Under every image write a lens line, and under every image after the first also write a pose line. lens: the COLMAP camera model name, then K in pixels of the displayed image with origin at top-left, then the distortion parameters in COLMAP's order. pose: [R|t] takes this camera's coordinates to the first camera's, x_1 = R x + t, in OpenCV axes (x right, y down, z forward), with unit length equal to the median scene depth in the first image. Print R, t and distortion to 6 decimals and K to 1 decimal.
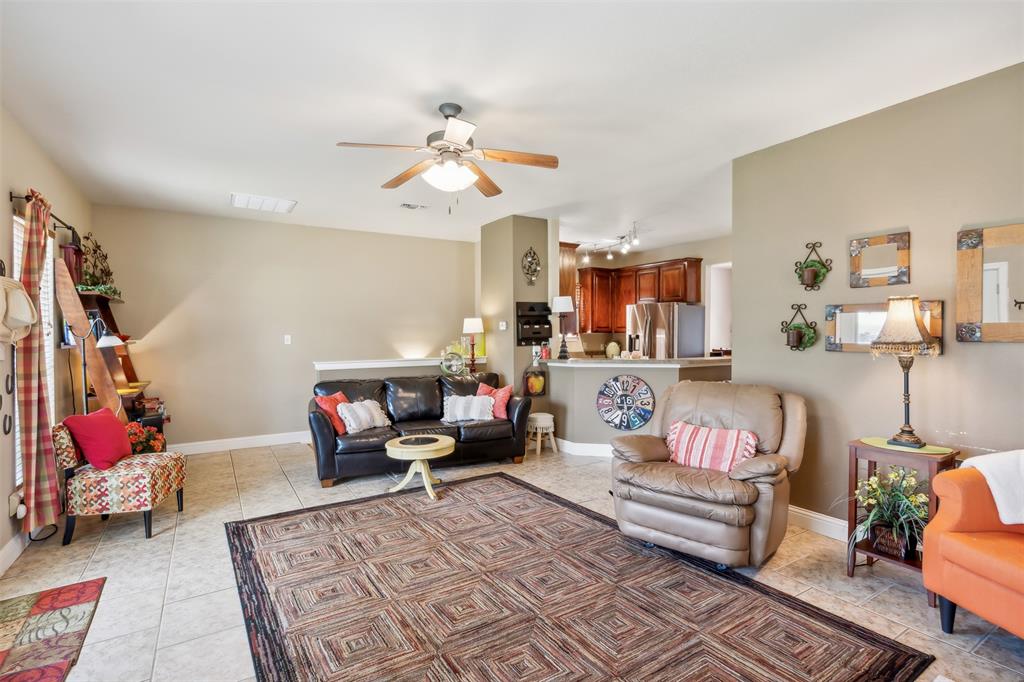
lens RADIAL K [[485.2, 0, 509.0], [0, 485.2, 342.2], [0, 0, 1]] dist [-0.002696, 0.000360]
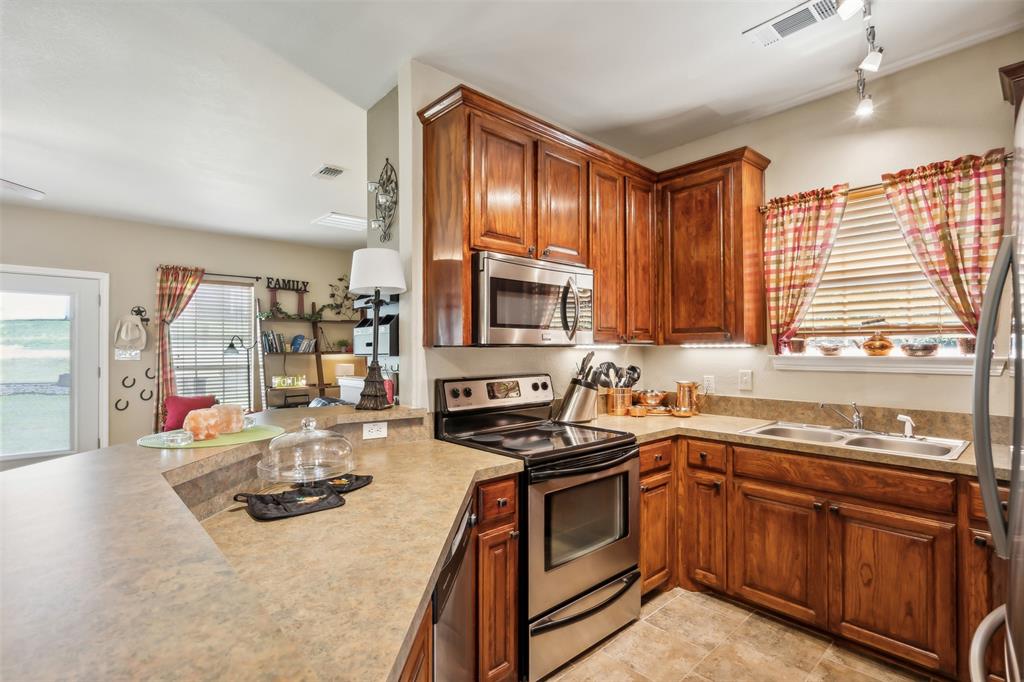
lens RADIAL K [[478.5, 0, 508.0], [0, 478.5, 345.7], [0, 0, 1]] dist [-0.001413, 0.000866]
pose [[0.179157, -0.000203, -0.983820, 0.756149], [-0.017257, 0.999845, -0.003349, -0.027007], [0.983669, 0.017578, 0.179126, 1.522087]]
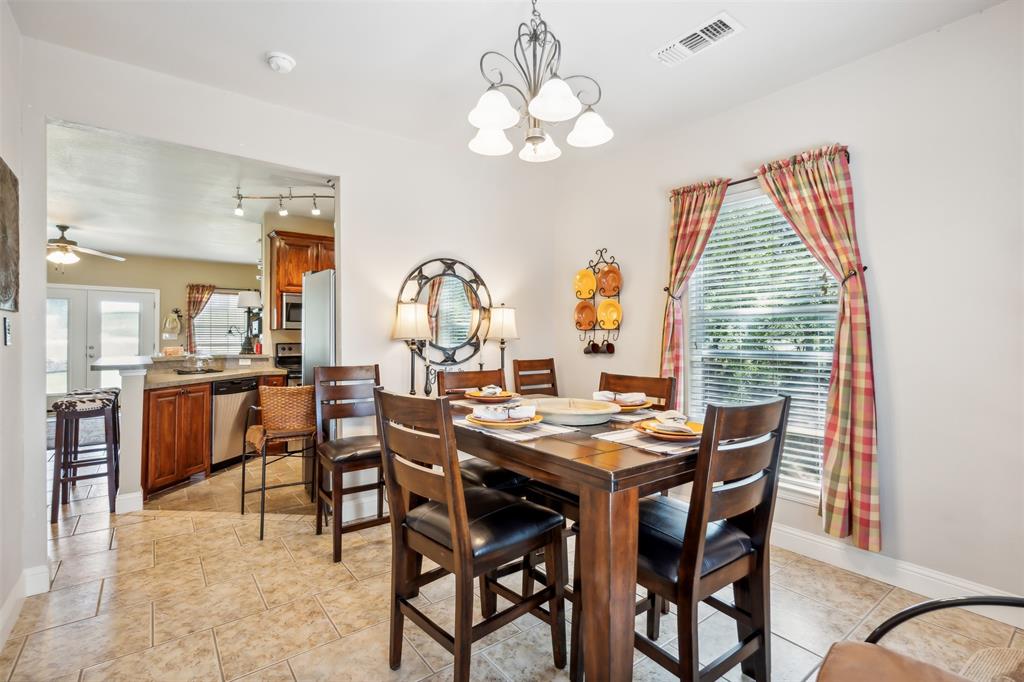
lens RADIAL K [[470.1, 0, 512.0], [0, 470.1, 341.0], [0, 0, 1]] dist [-0.000386, 0.000082]
pose [[0.099606, 0.013065, -0.994941, 1.660105], [-0.018033, 0.999773, 0.011324, -0.021781], [0.994864, 0.016813, 0.099819, 2.123404]]
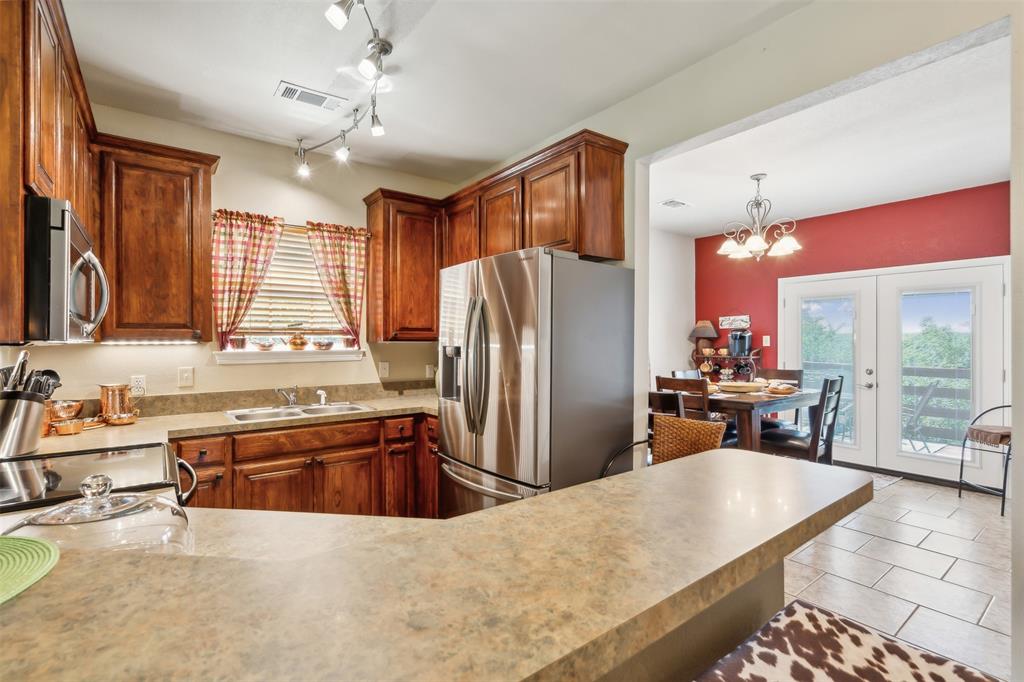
lens RADIAL K [[473.7, 0, 508.8], [0, 473.7, 340.8], [0, 0, 1]] dist [-0.000780, 0.000034]
pose [[0.995934, 0.000831, 0.090080, 0.517768], [0.000995, 0.999795, -0.020225, -0.023124], [-0.090078, 0.020233, 0.995729, 1.216517]]
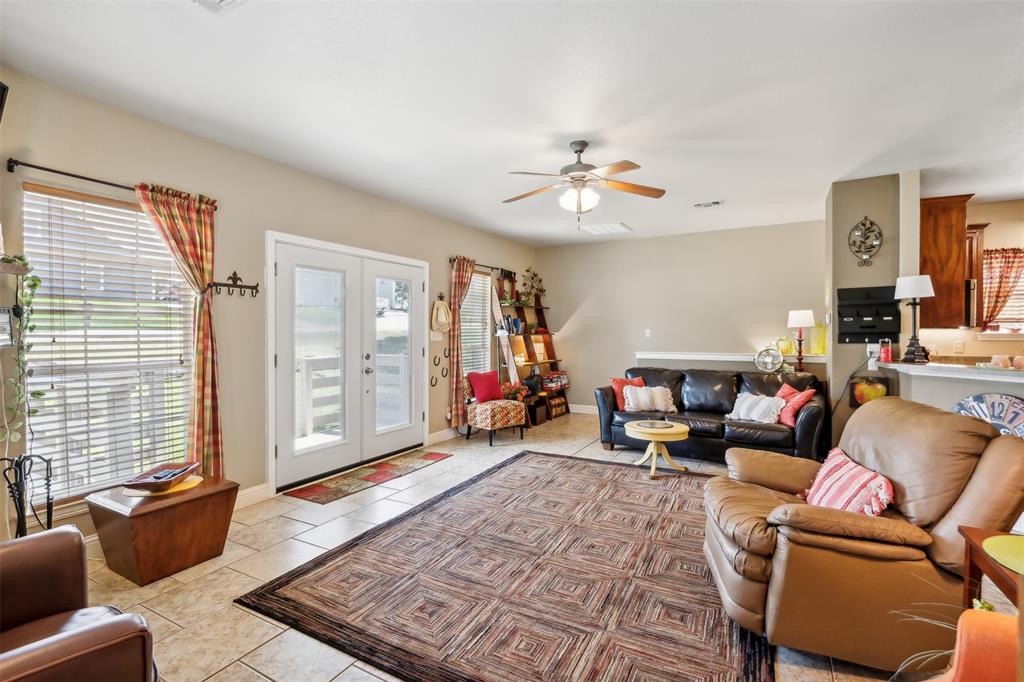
lens RADIAL K [[470.6, 0, 509.4], [0, 470.6, 335.9], [0, 0, 1]] dist [-0.001253, 0.000195]
pose [[0.481519, 0.013772, -0.876327, 0.637390], [-0.014875, 0.999861, 0.007540, -0.002744], [0.876309, 0.009404, 0.481657, 0.205464]]
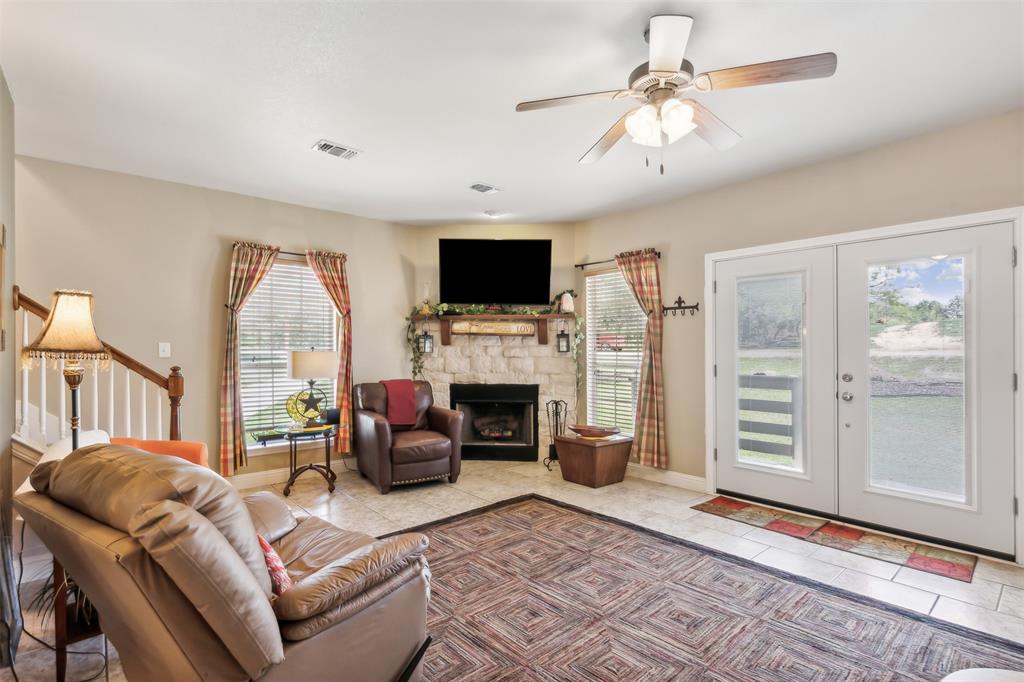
lens RADIAL K [[485.2, 0, 509.0], [0, 485.2, 342.2], [0, 0, 1]] dist [-0.002696, 0.000360]
pose [[-0.987922, 0.006294, -0.154825, 0.171004], [0.005620, 0.999973, 0.004794, -0.009452], [0.154851, 0.003866, -0.987930, 1.285528]]
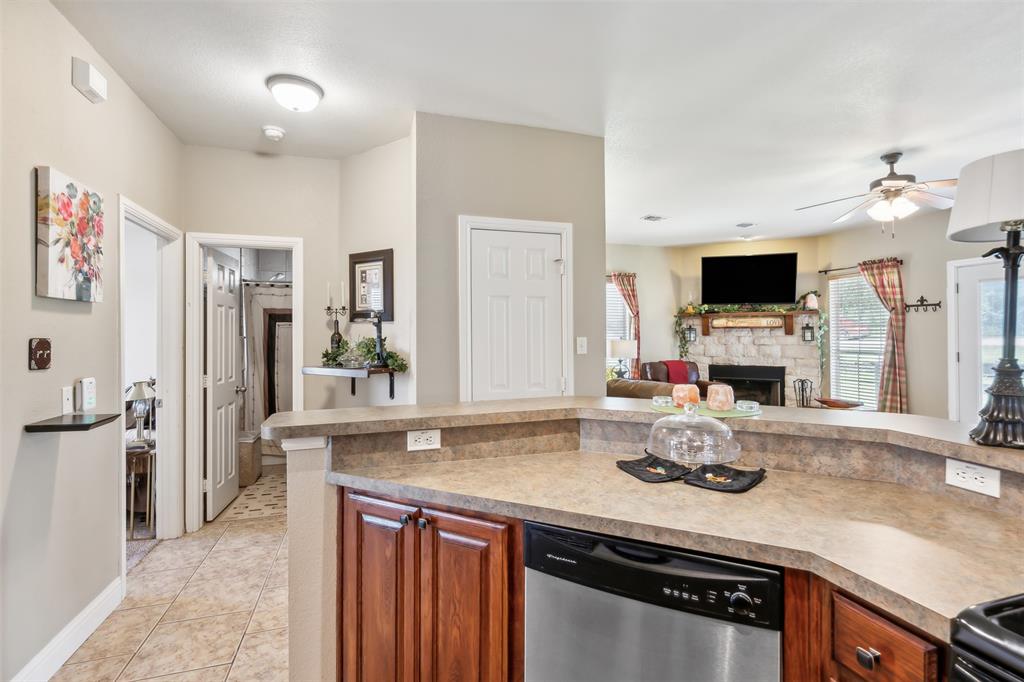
lens RADIAL K [[476.3, 0, 517.9], [0, 476.3, 330.5], [0, 0, 1]] dist [0.002154, 0.000885]
pose [[-0.970359, 0.012645, 0.241337, 0.402439], [0.013849, 0.999899, 0.003291, -0.031794], [-0.241271, 0.006535, -0.970436, 1.852168]]
